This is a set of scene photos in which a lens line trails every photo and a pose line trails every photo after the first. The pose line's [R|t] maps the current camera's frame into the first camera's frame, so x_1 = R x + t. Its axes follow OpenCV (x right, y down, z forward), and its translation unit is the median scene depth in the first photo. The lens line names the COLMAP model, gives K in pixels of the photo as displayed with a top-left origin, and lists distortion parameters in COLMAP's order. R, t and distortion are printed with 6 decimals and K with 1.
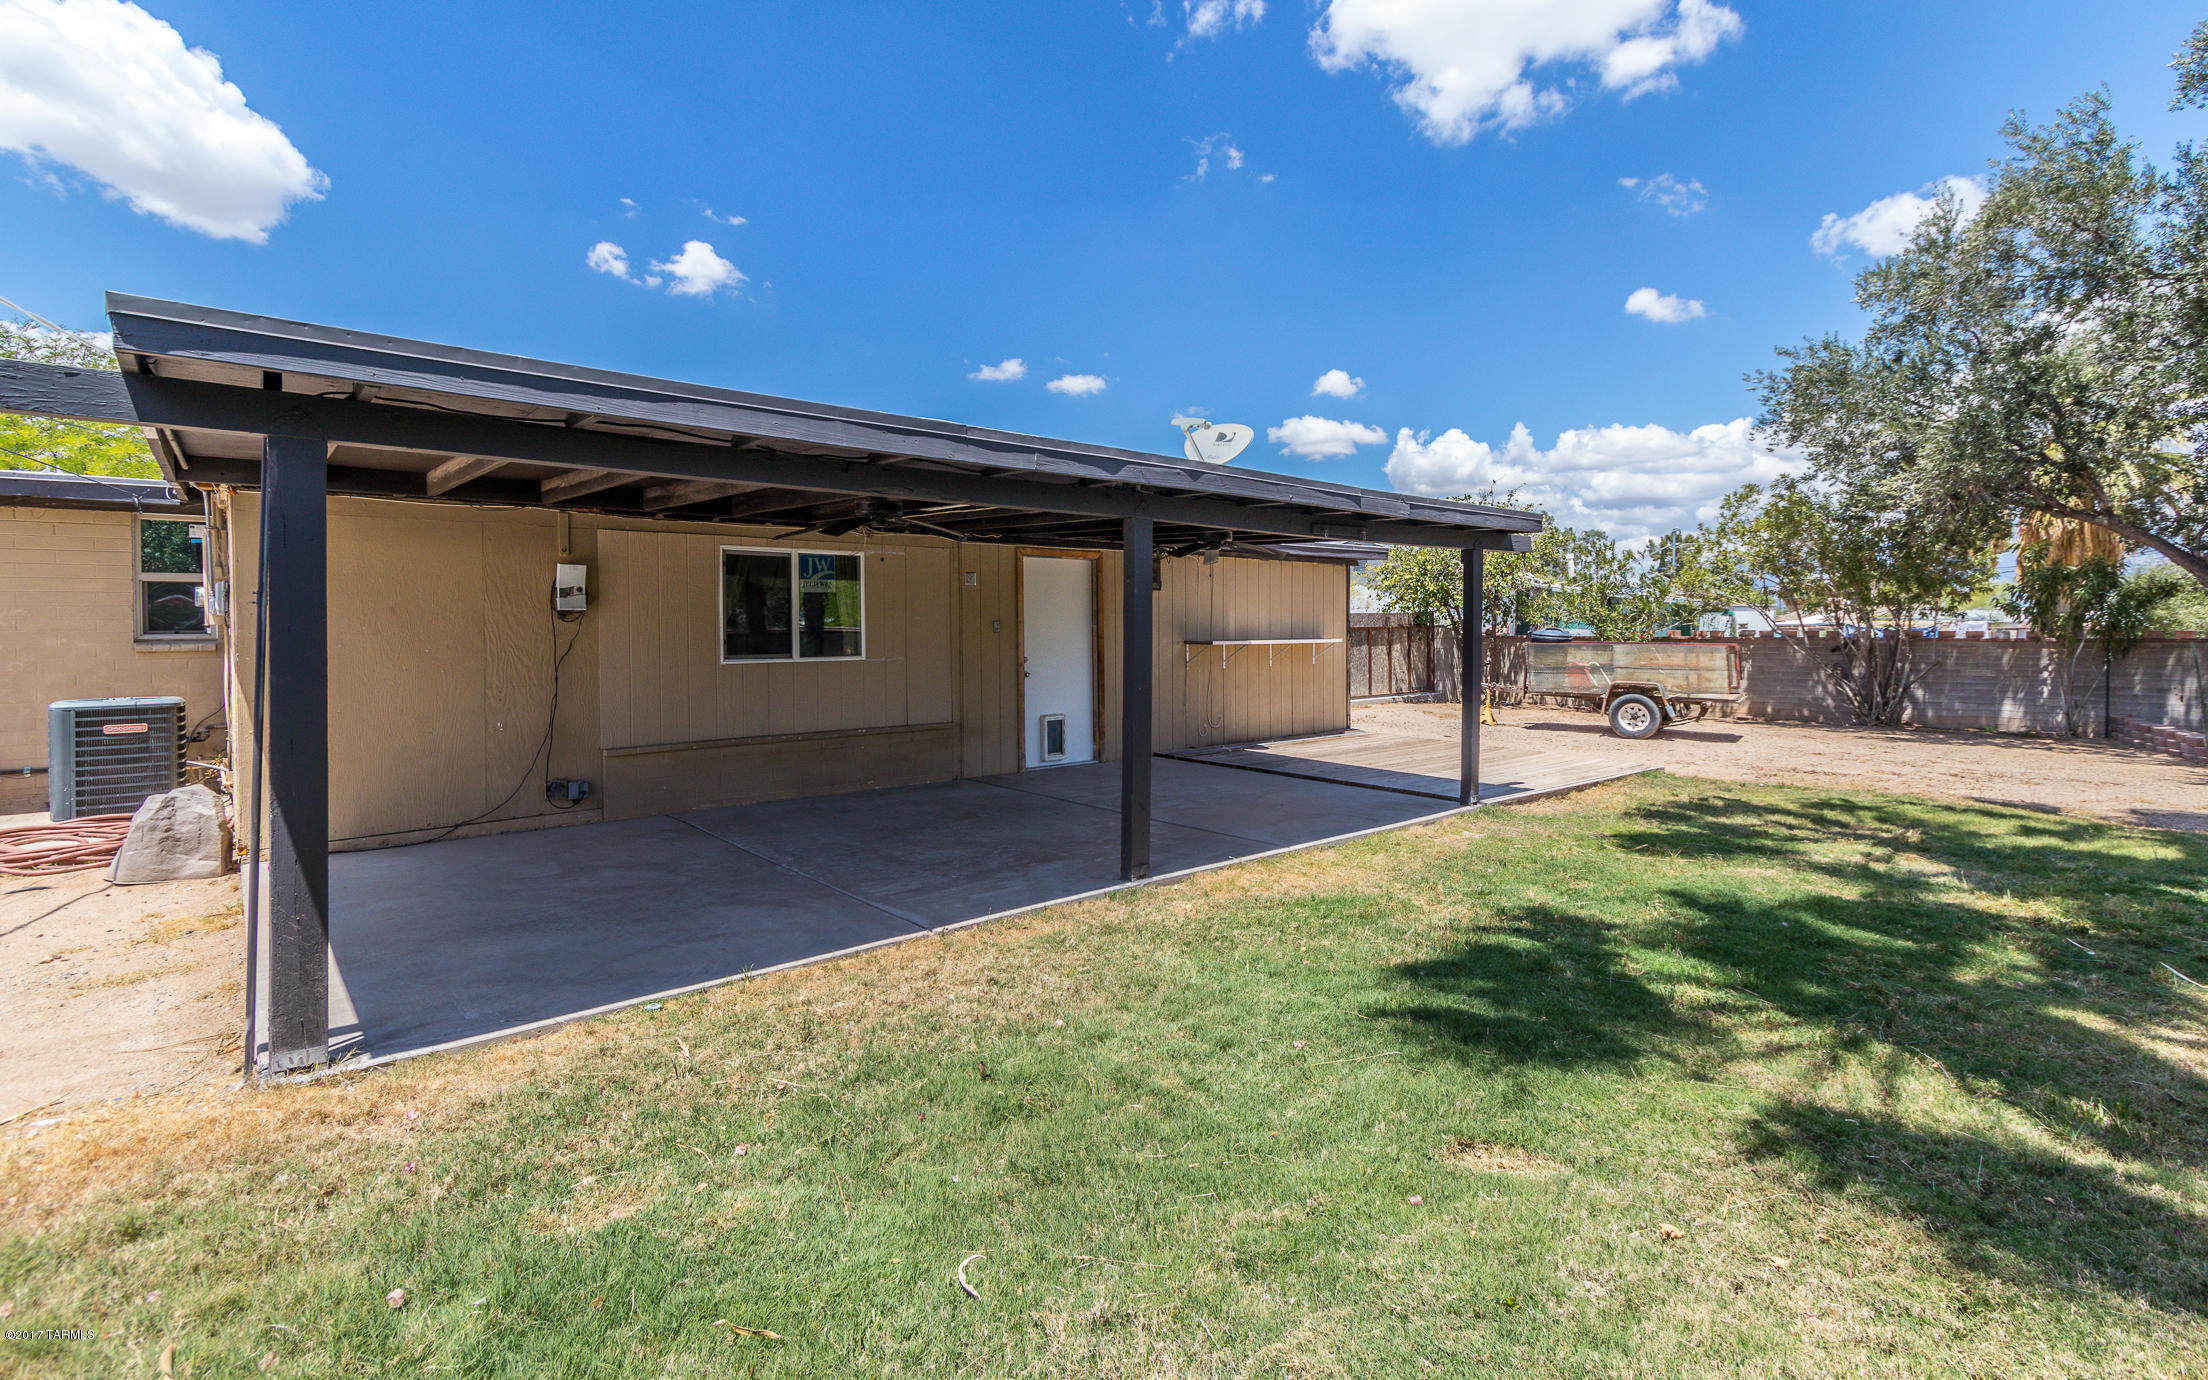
lens RADIAL K [[1019.4, 0, 1064.5], [0, 1019.4, 610.4], [0, 0, 1]] dist [0.001203, -0.000545]
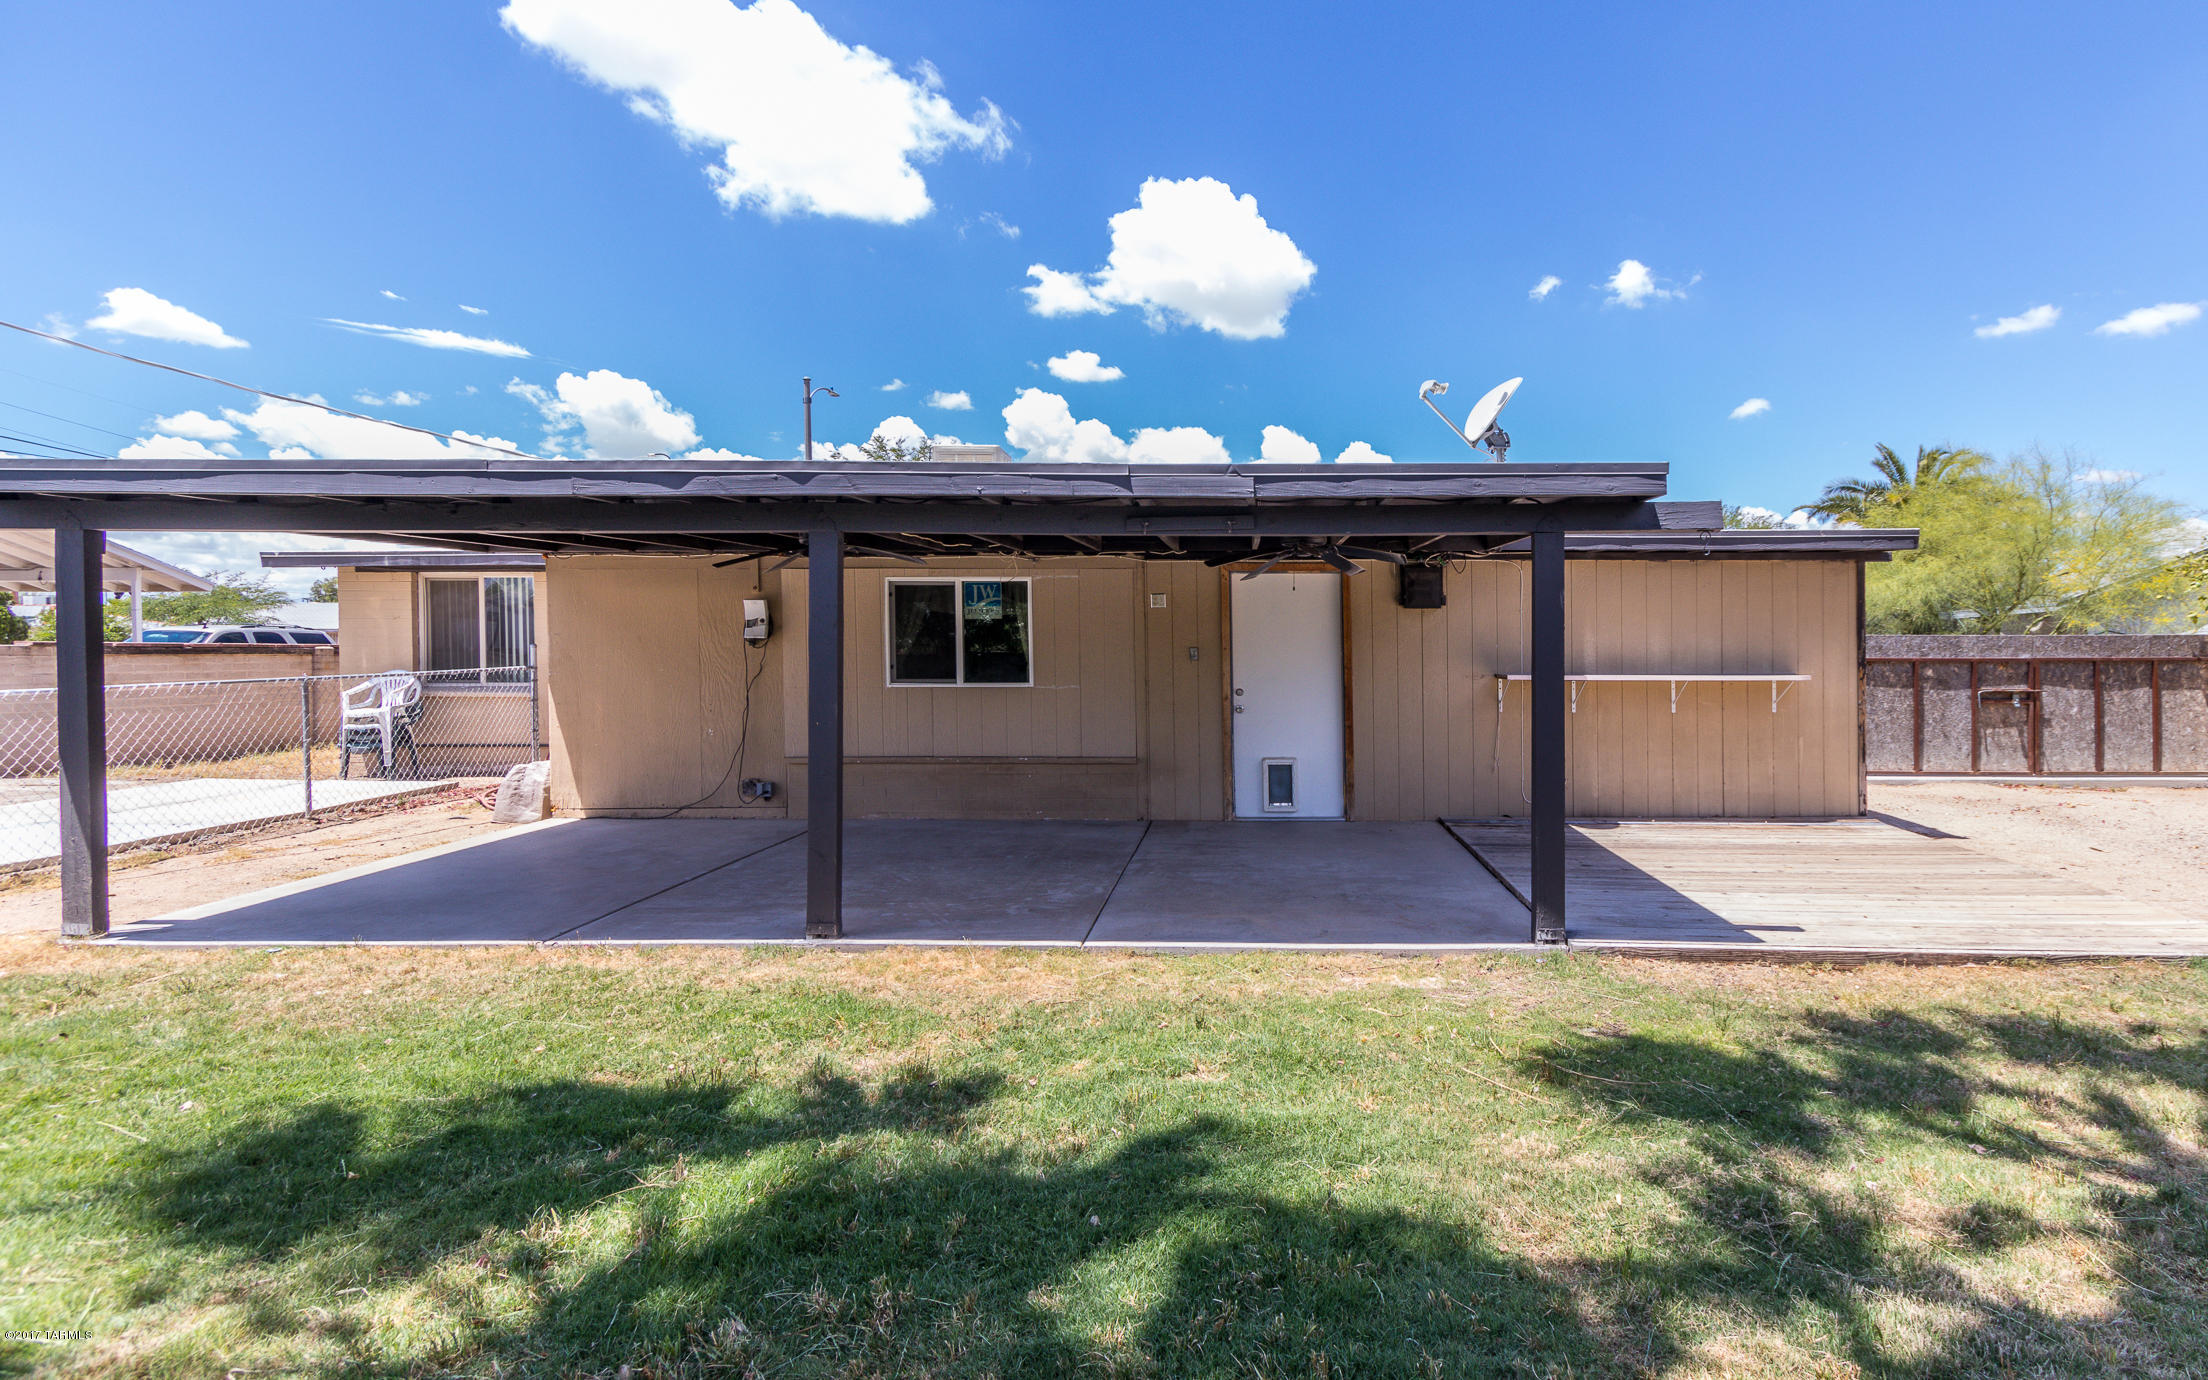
lens RADIAL K [[1019.4, 0, 1008.7], [0, 1019.4, 644.9], [0, 0, 1]] dist [0.001203, -0.000545]
pose [[0.758268, -0.000884, -0.651943, 0.401164], [0.006068, 0.999965, 0.005701, 0.002194], [0.651915, -0.008279, 0.758247, 0.225277]]
